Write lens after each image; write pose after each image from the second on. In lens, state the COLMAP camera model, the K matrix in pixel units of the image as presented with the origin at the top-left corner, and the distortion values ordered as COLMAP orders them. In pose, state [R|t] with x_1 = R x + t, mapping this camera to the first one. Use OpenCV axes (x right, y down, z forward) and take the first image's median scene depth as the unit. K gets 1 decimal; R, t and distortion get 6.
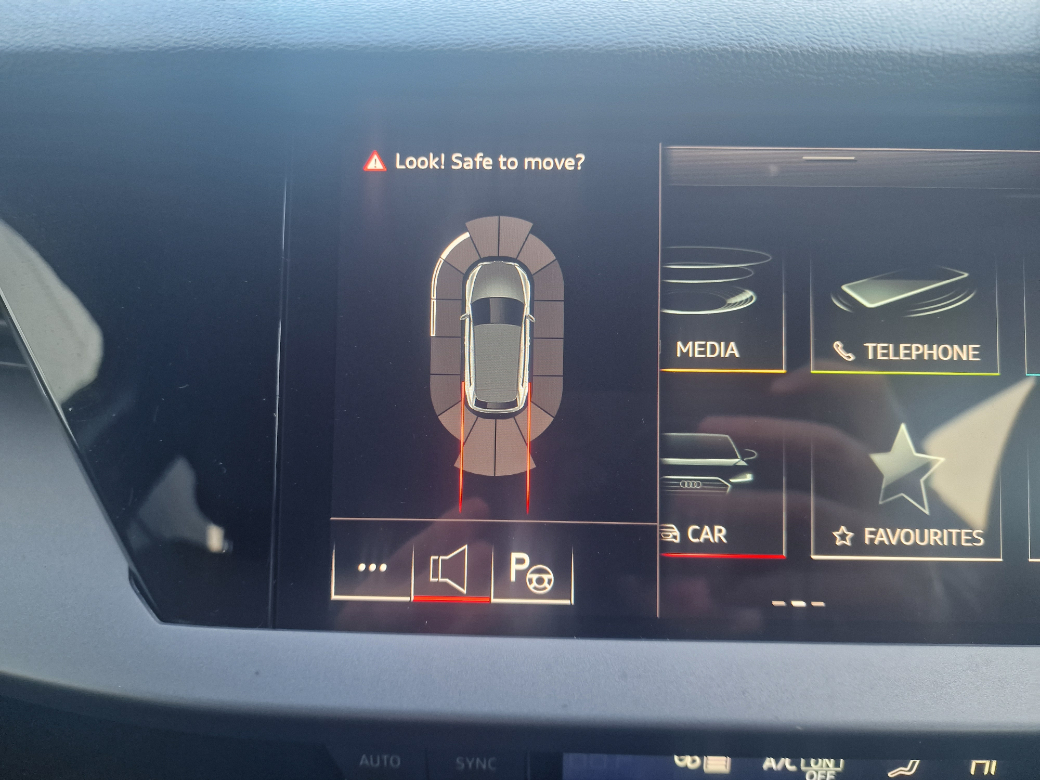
lens RADIAL K [[692.8, 0, 519.1], [0, 692.8, 393.3], [0, 0, 1]] dist [-0.027798, 0.000050]
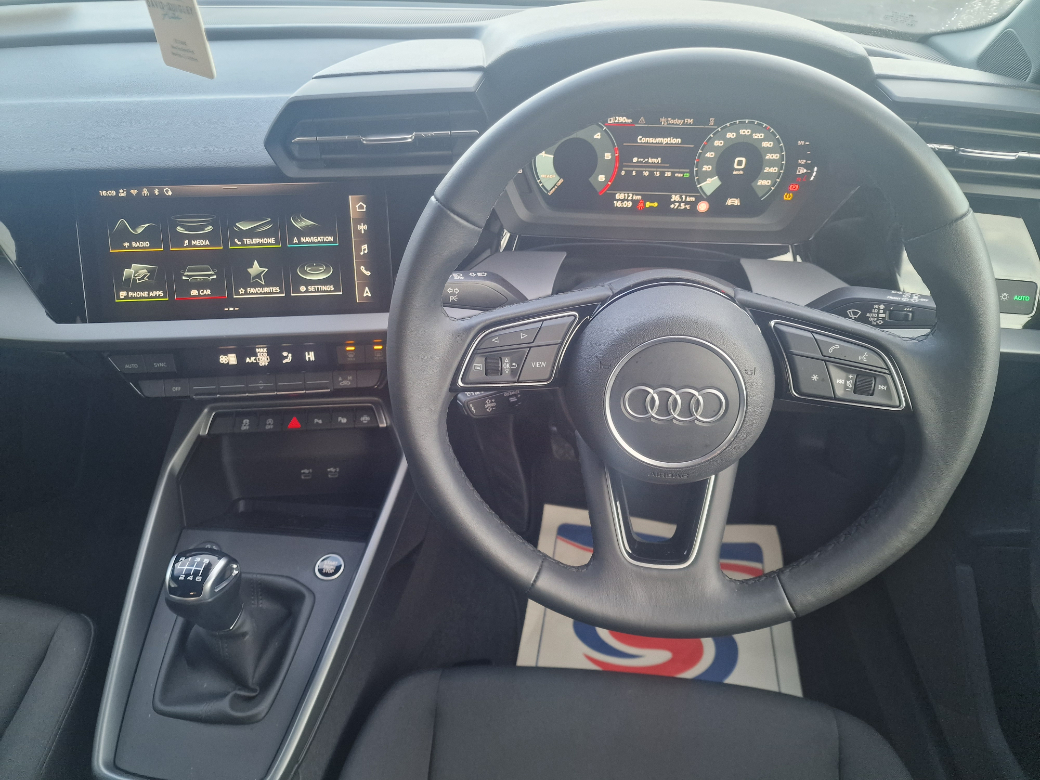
lens RADIAL K [[711.3, 0, 518.5], [0, 711.3, 385.9], [0, 0, 1]] dist [0.045498, -0.055723]
pose [[0.993411, -0.064801, 0.094532, 1.580872], [0.046633, 0.981989, 0.183096, 0.067975], [-0.104694, -0.177481, 0.978540, -3.144848]]
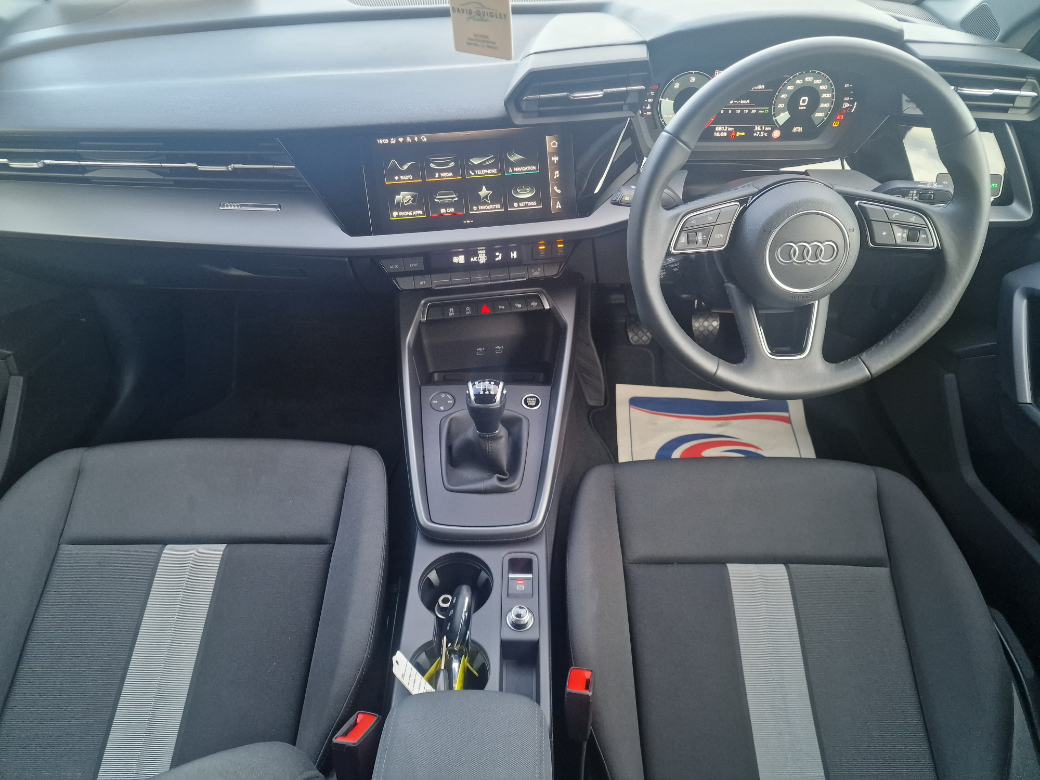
lens RADIAL K [[705.2, 0, 527.6], [0, 705.2, 405.6], [0, 0, 1]] dist [0.050796, -0.058568]
pose [[0.977140, -0.140799, 0.159290, -0.244790], [0.090304, 0.953187, 0.288582, 0.115533], [-0.192465, -0.267601, 0.944112, -4.848325]]
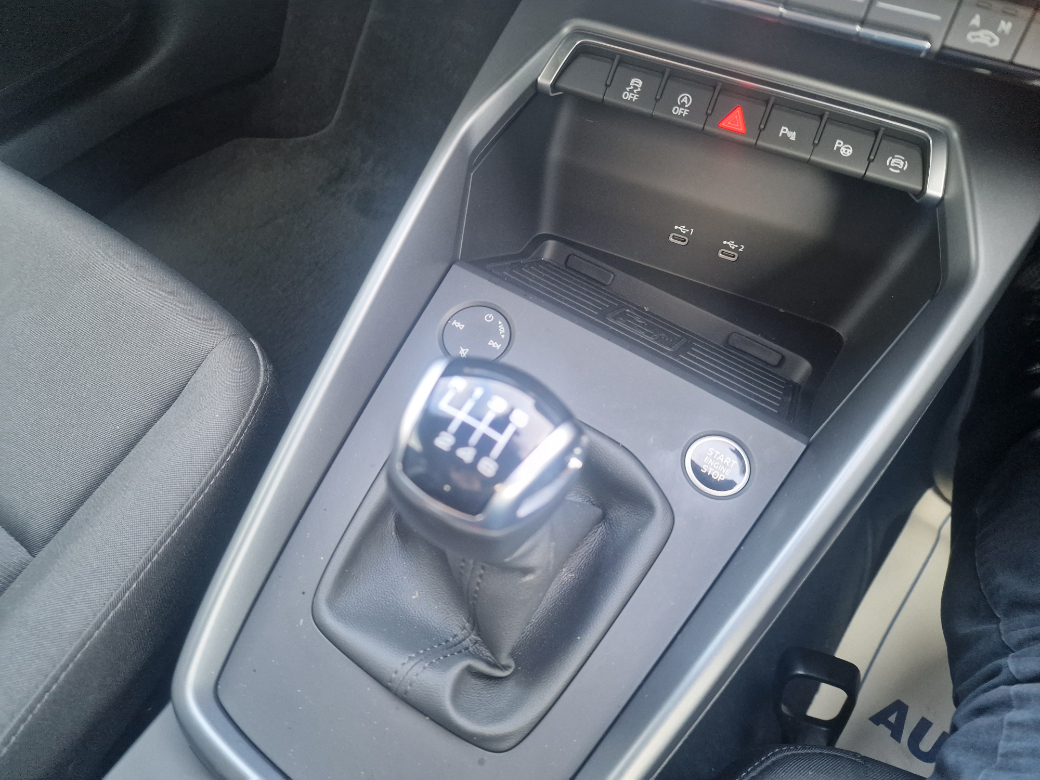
lens RADIAL K [[711.3, 0, 518.5], [0, 711.3, 385.9], [0, 0, 1]] dist [0.045498, -0.055723]
pose [[0.937029, 0.314423, -0.152037, 0.505103], [-0.201358, 0.842048, 0.500409, 0.843152], [0.285363, -0.438284, 0.852335, -0.692224]]
